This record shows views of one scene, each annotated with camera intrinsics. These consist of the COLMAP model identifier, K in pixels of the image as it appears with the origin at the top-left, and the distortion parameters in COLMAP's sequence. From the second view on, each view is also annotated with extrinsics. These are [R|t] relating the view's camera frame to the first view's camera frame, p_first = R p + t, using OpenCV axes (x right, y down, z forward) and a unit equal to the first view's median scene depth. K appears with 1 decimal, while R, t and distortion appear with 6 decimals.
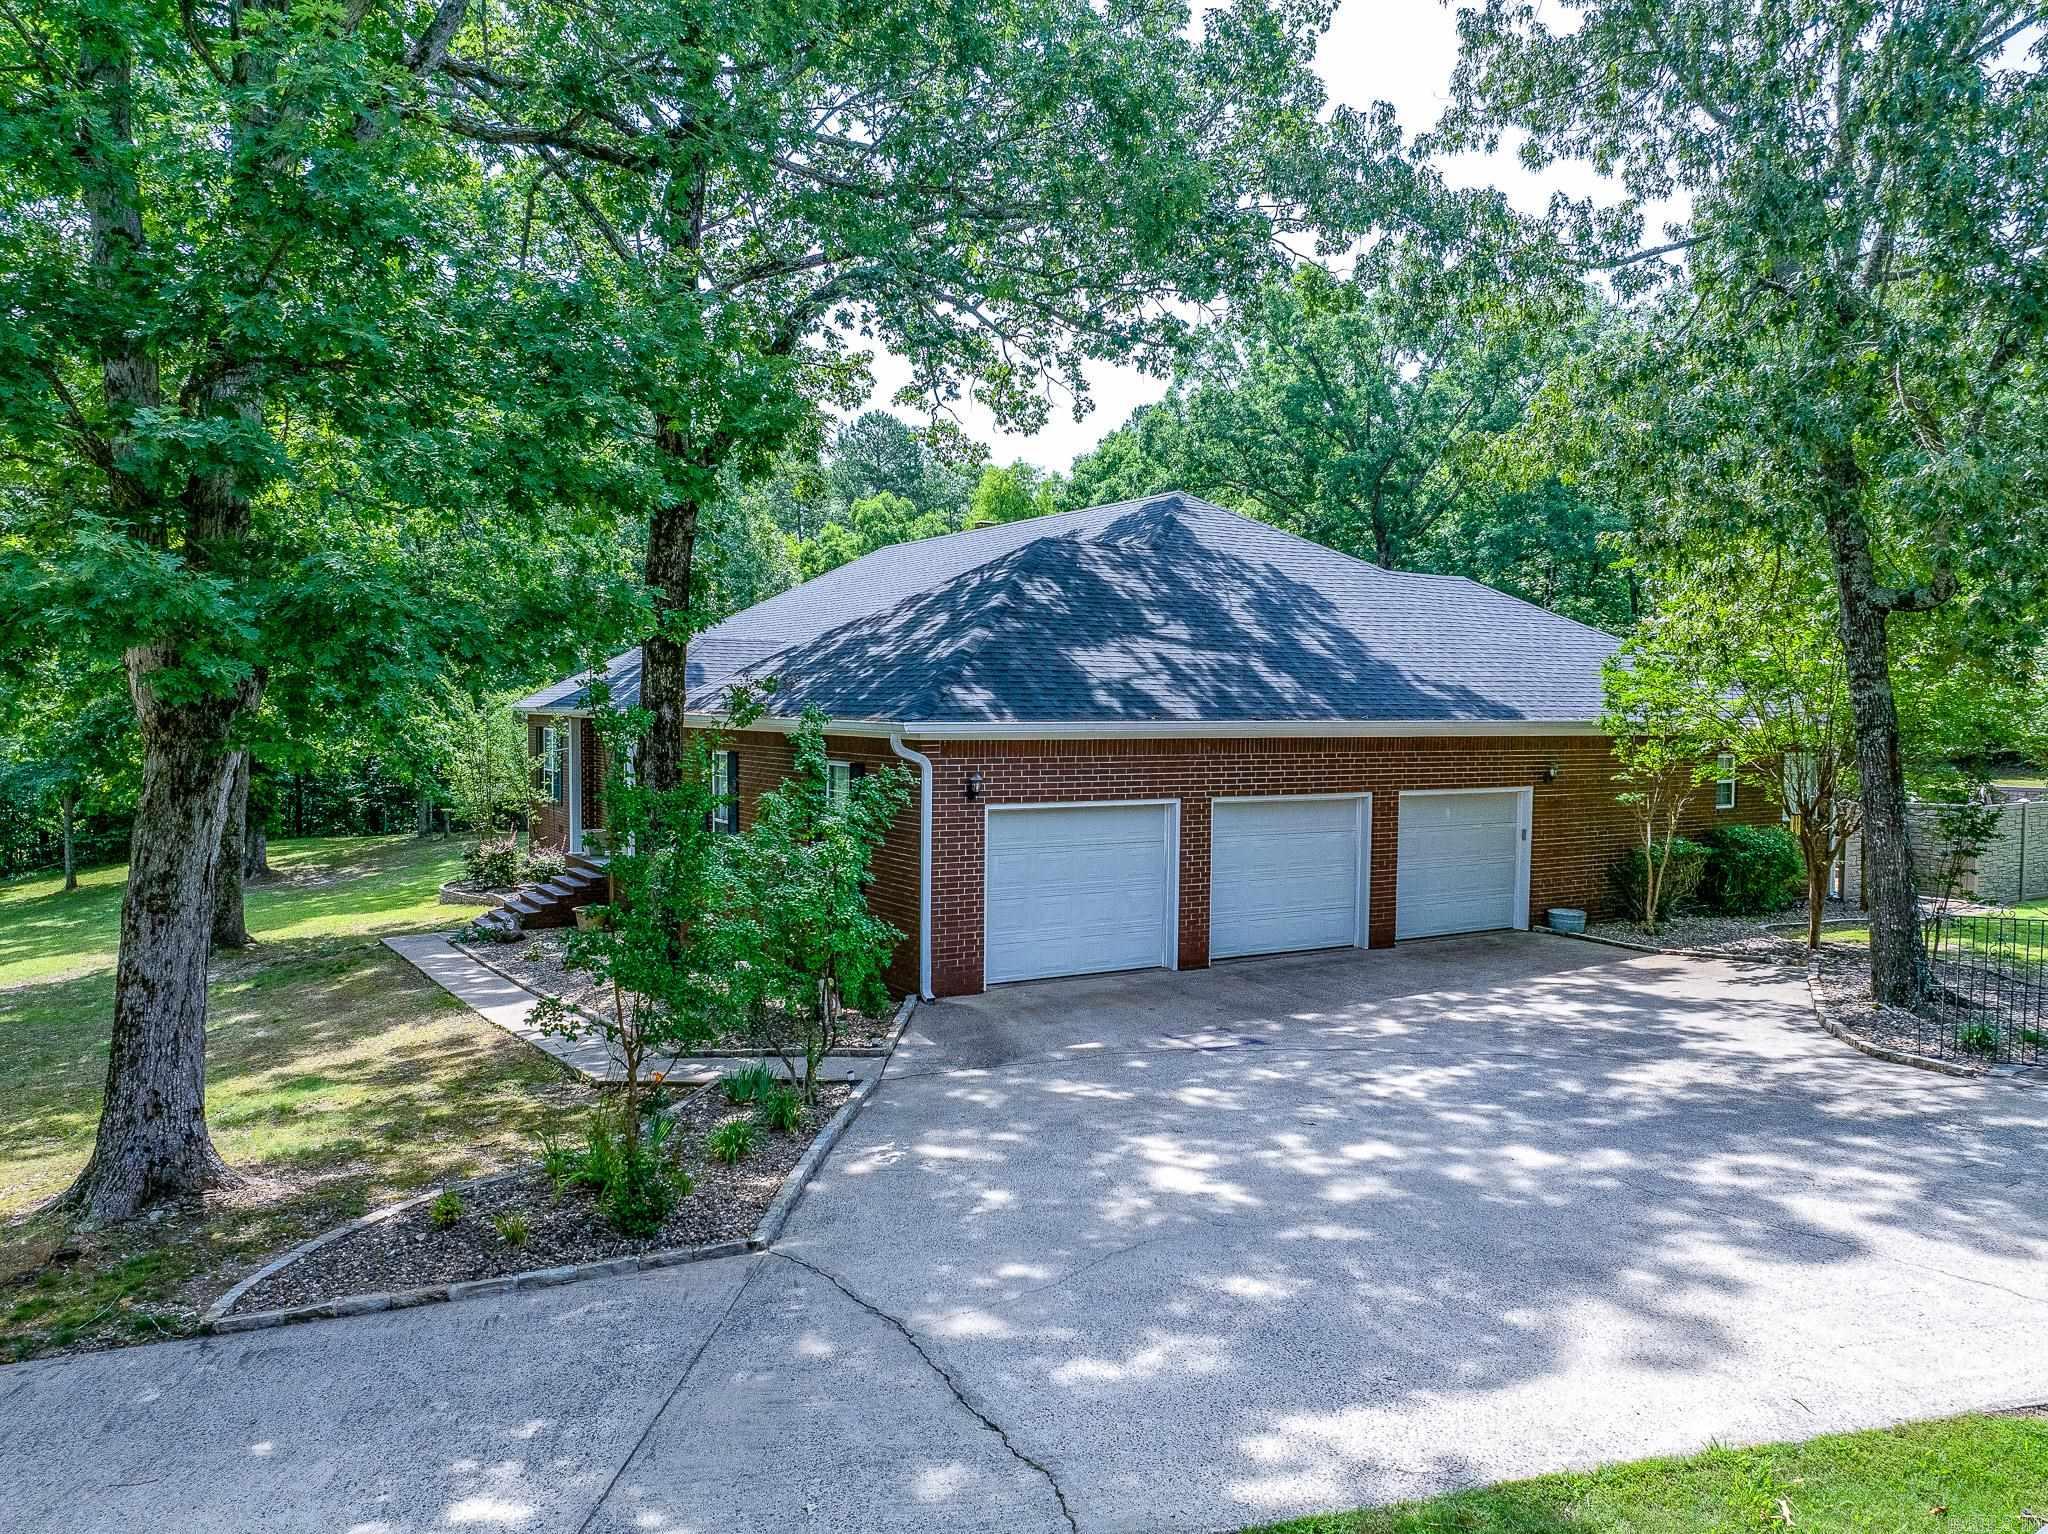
lens RADIAL K [[1441.0, 0, 985.5], [0, 1441.0, 768.6], [0, 0, 1]] dist [-0.009703, -0.044439]
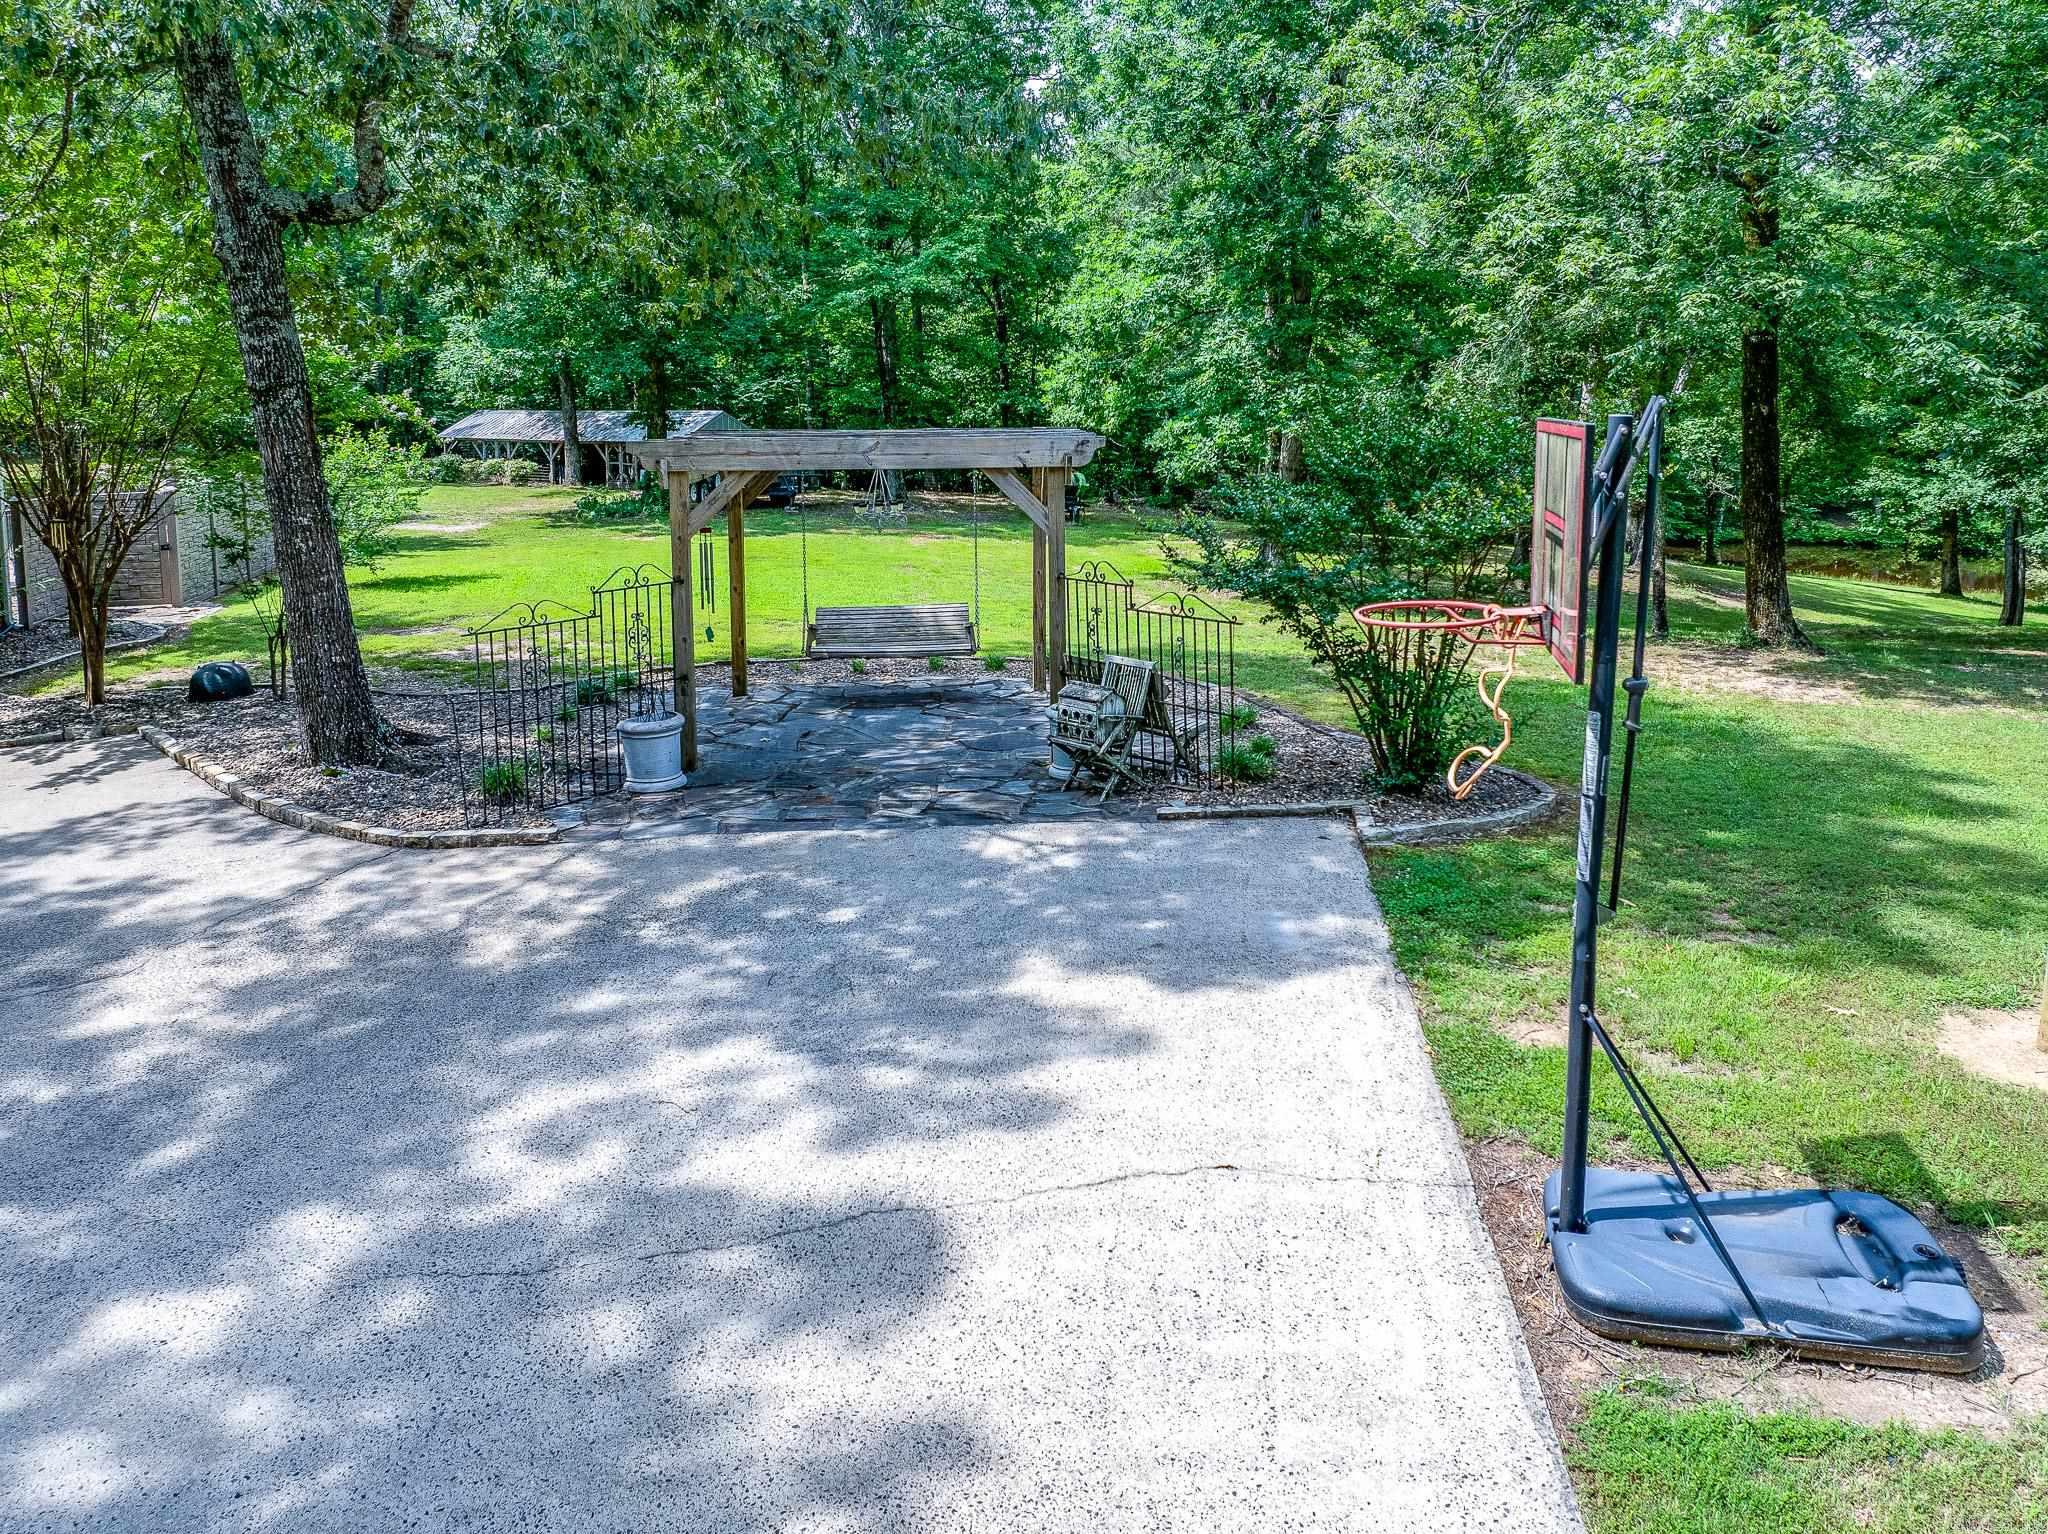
lens RADIAL K [[1485.1, 0, 1024.7], [0, 1485.1, 534.7], [0, 0, 1]] dist [-0.031503, -0.000820]
pose [[0.302469, -0.110537, 0.946728, 0.035869], [0.058516, 0.993533, 0.097307, -0.005891], [-0.951361, 0.025966, 0.306981, 0.427430]]
